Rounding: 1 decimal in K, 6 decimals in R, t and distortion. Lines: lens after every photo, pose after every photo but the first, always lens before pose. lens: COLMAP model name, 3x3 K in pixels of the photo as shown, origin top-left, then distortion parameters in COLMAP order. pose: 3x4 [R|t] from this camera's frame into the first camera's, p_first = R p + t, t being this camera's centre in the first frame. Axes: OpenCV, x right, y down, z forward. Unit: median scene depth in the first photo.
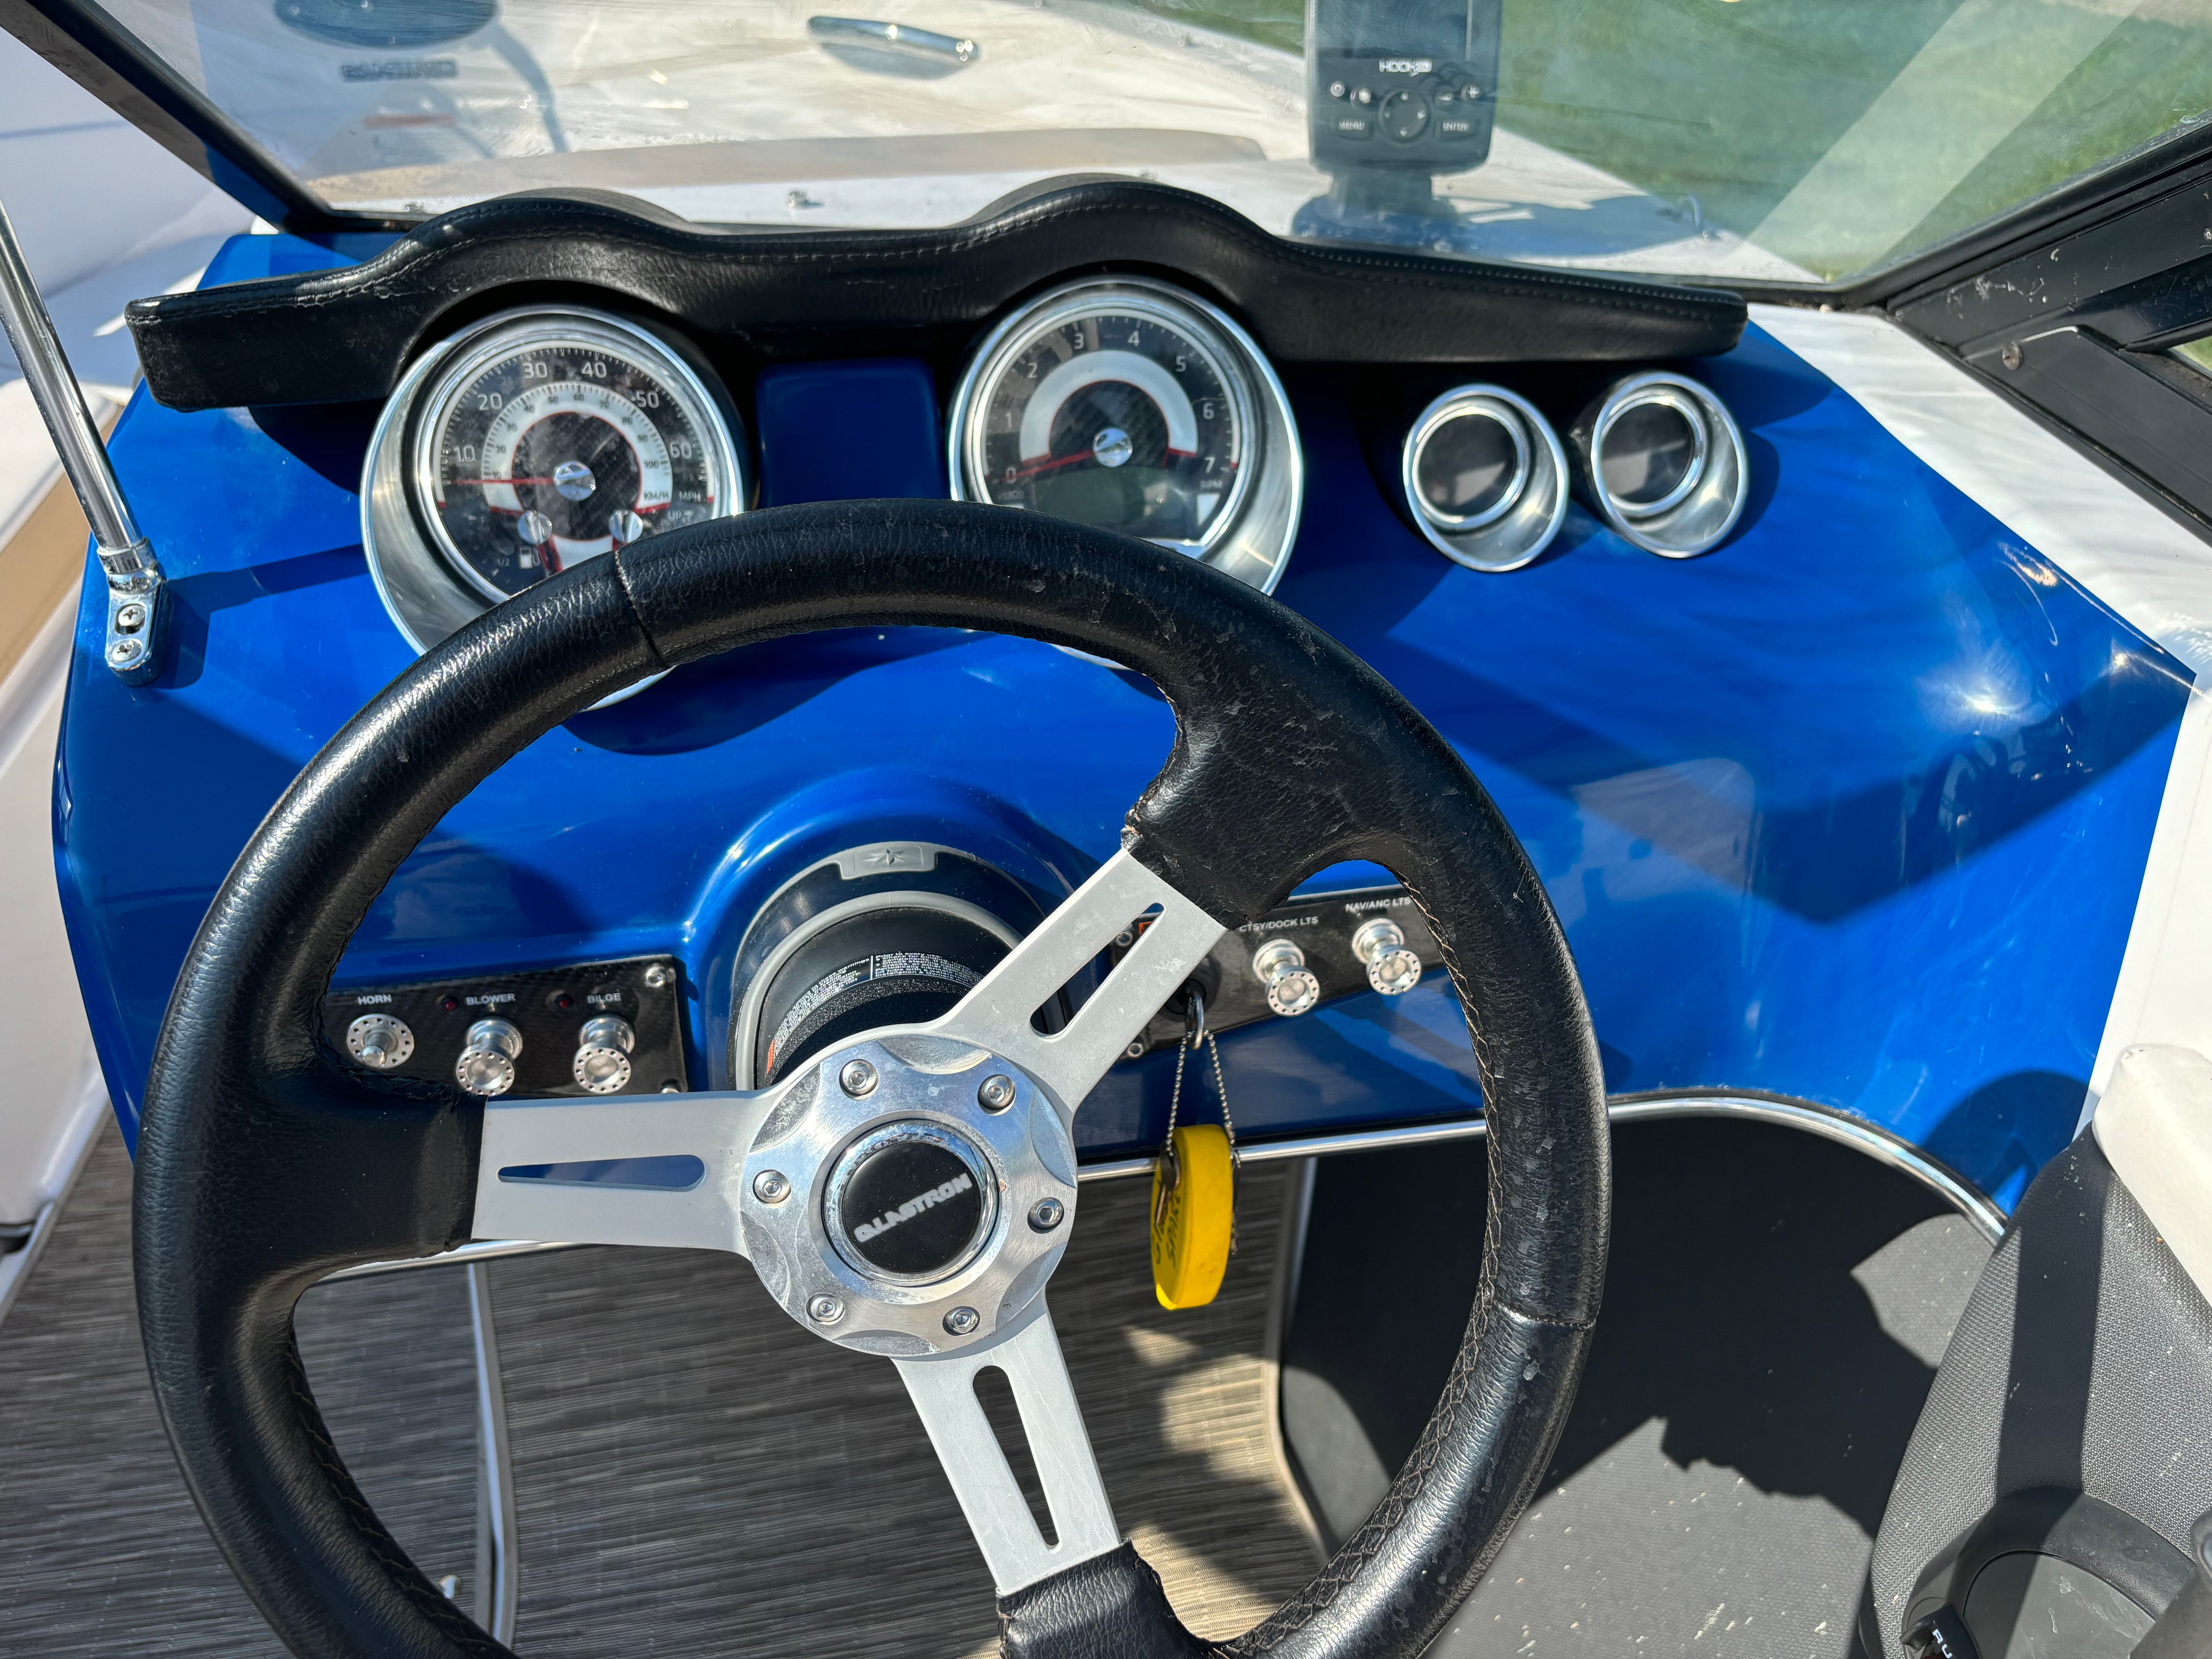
lens RADIAL K [[1712.2, 0, 1117.1], [0, 1712.2, 838.4], [0, 0, 1]] dist [0.031712, -0.032145]
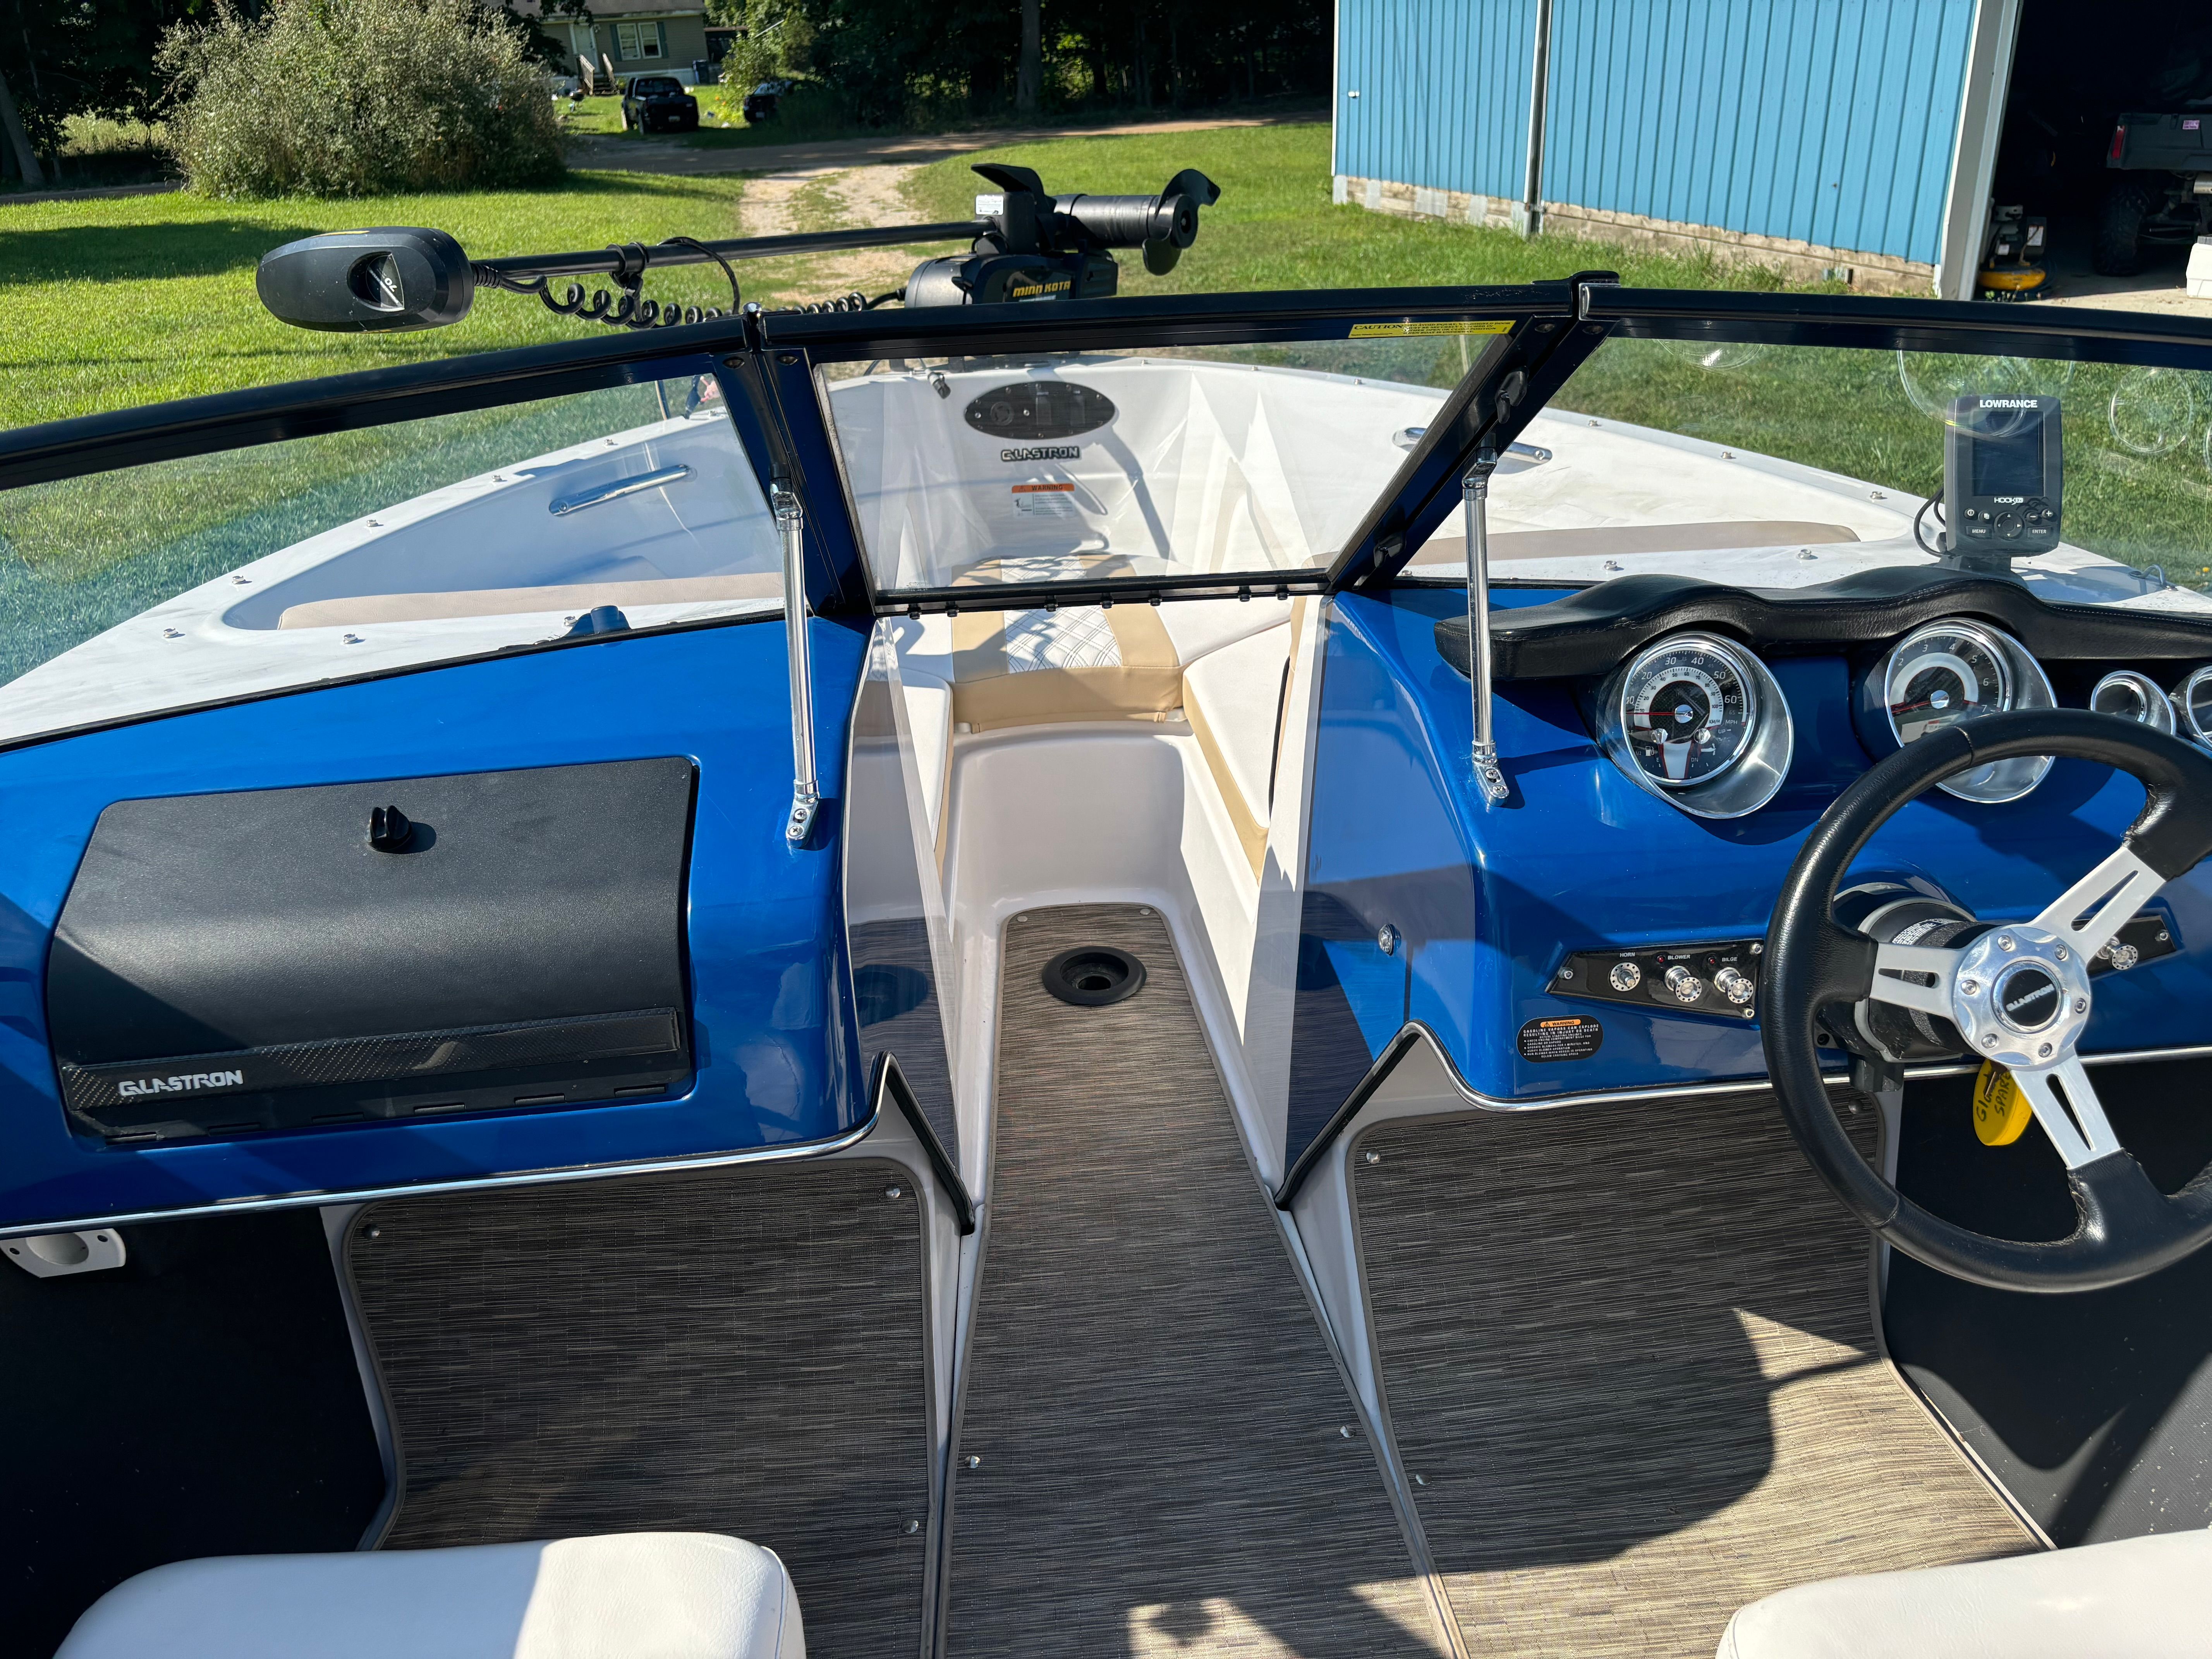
lens RADIAL K [[1712.2, 0, 1119.8], [0, 1712.2, 848.5], [0, 0, 1]] dist [0.031712, -0.032145]
pose [[0.998181, 0.011782, -0.059125, -0.823808], [-0.021017, 0.987199, -0.158101, 0.274440], [0.056505, 0.159057, 0.985651, -0.979570]]
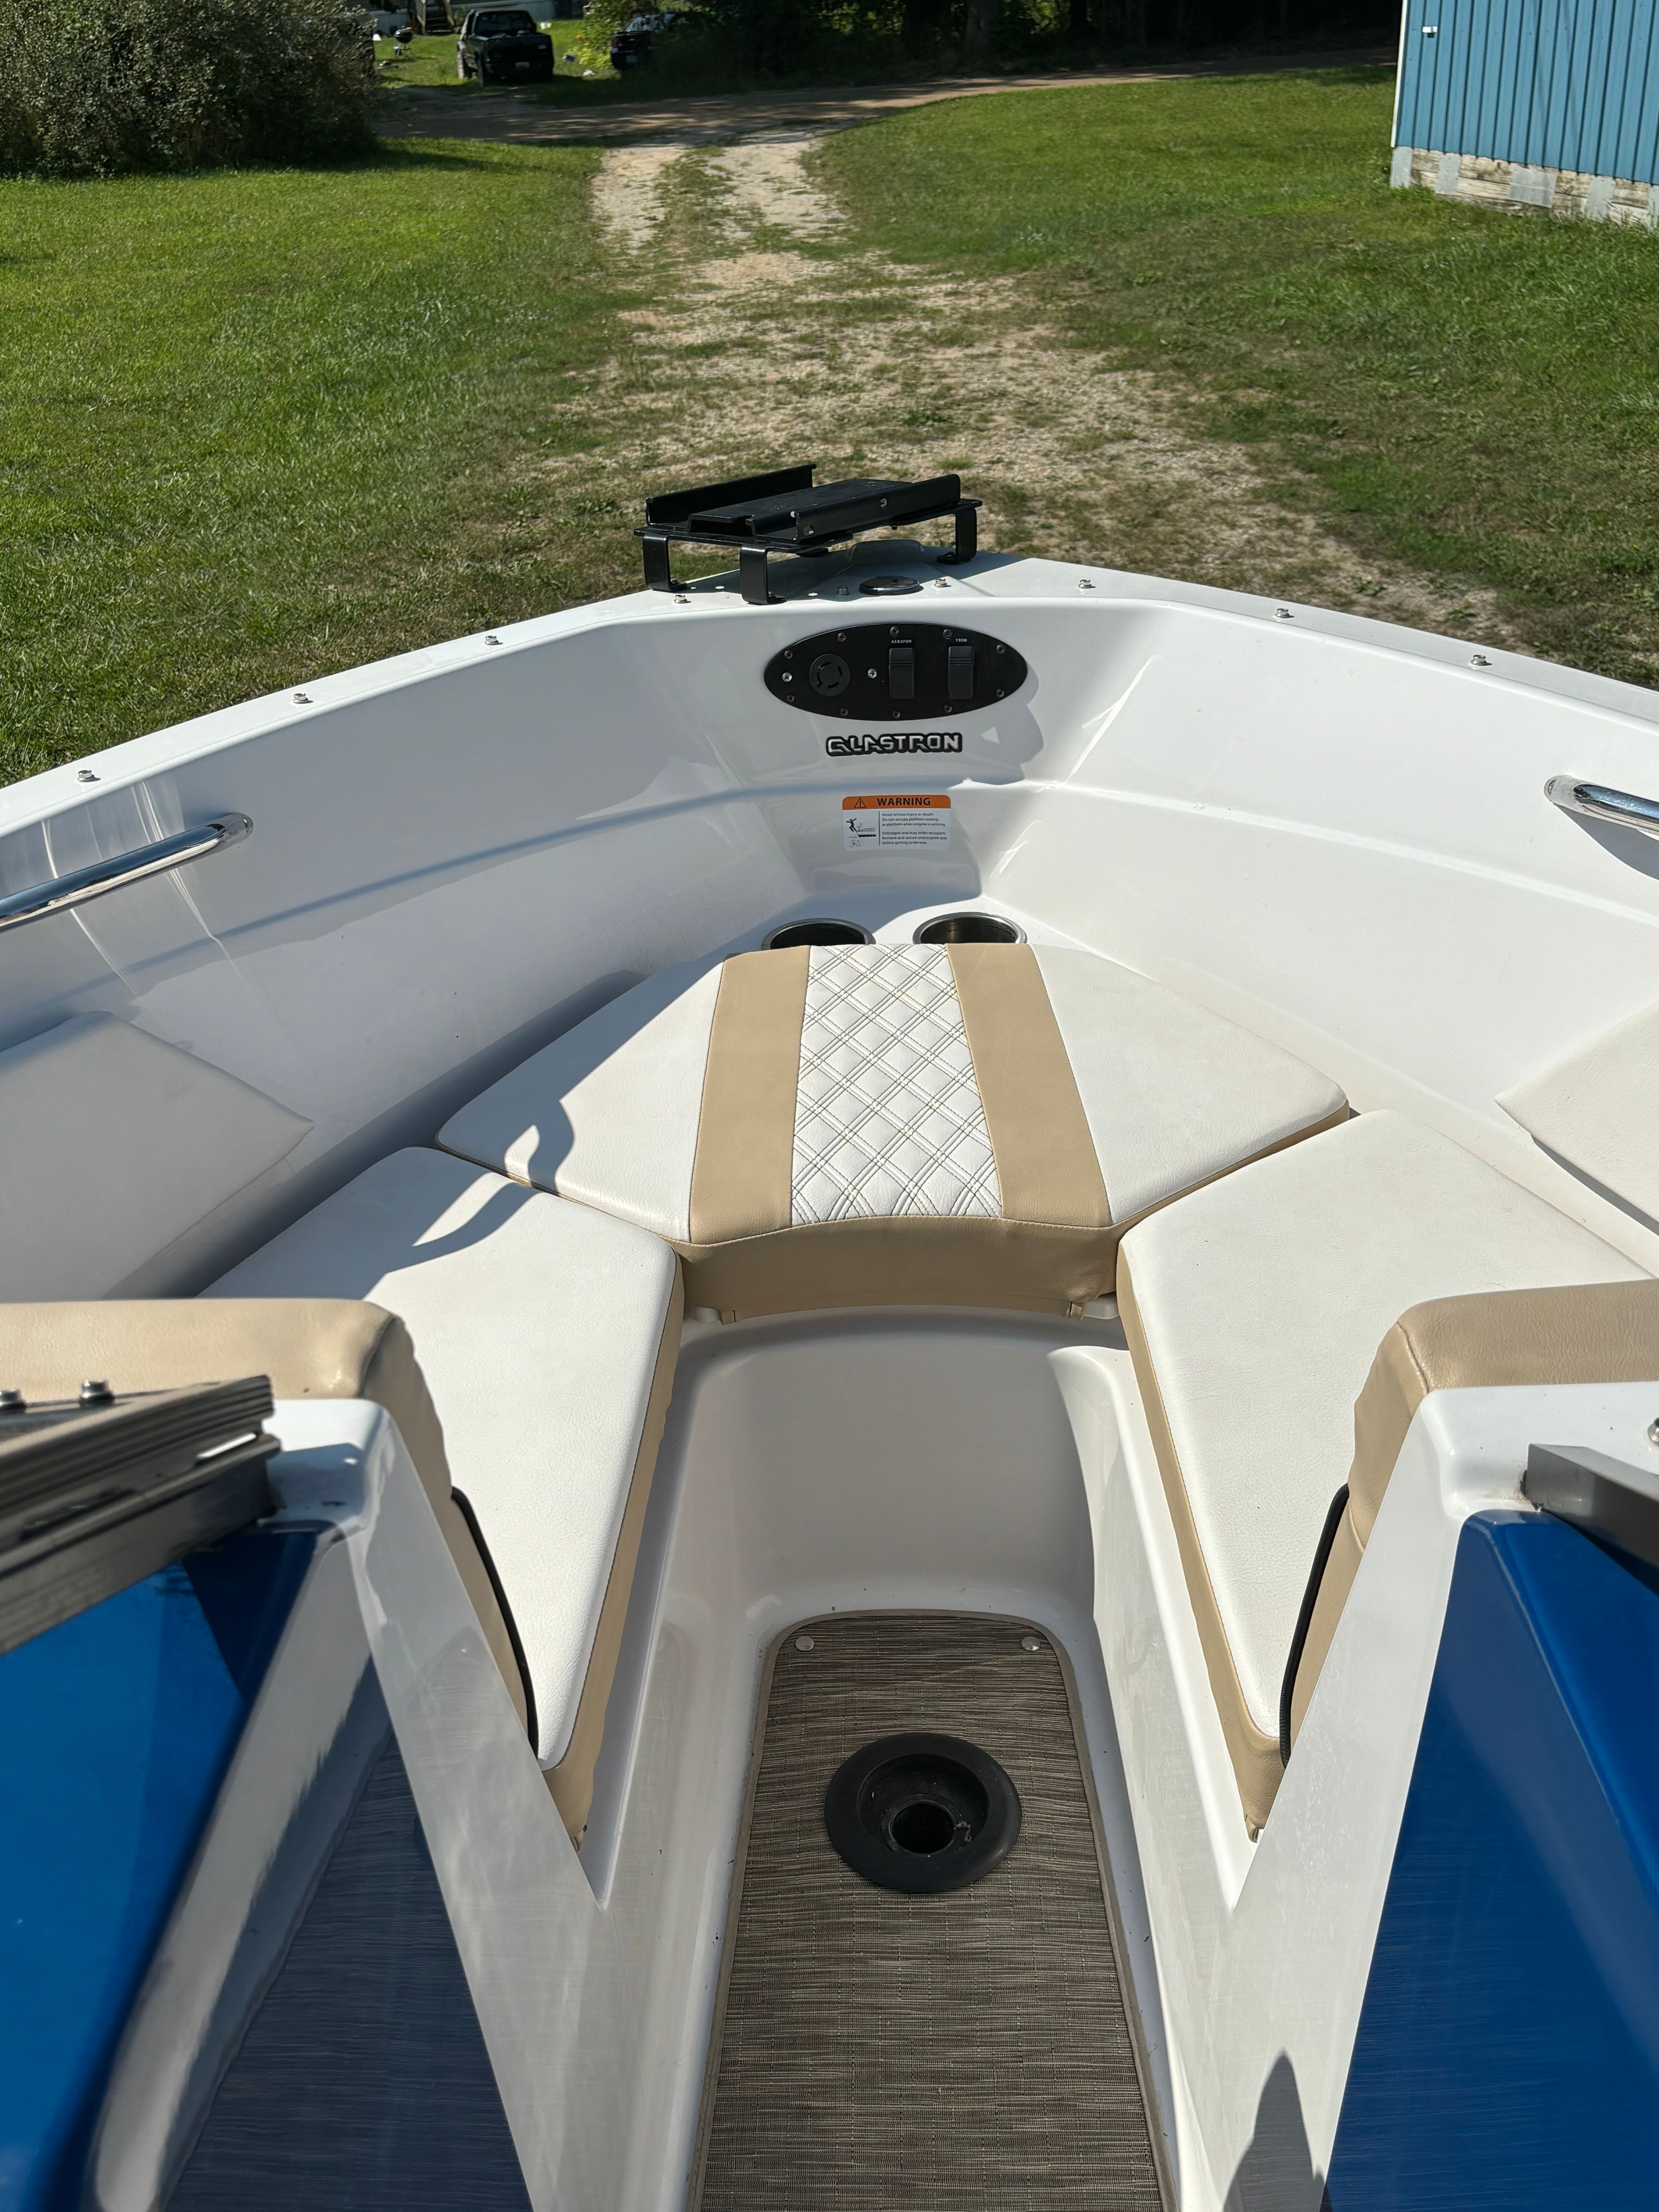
lens RADIAL K [[2174.4, 0, 834.1], [0, 2174.4, 1130.1], [0, 0, 1]] dist [0.007733, 0.000000]
pose [[0.985422, 0.058718, -0.159672, -0.839236], [-0.074939, 0.992406, -0.097544, -0.518011], [0.152732, 0.108088, 0.982339, 0.071516]]
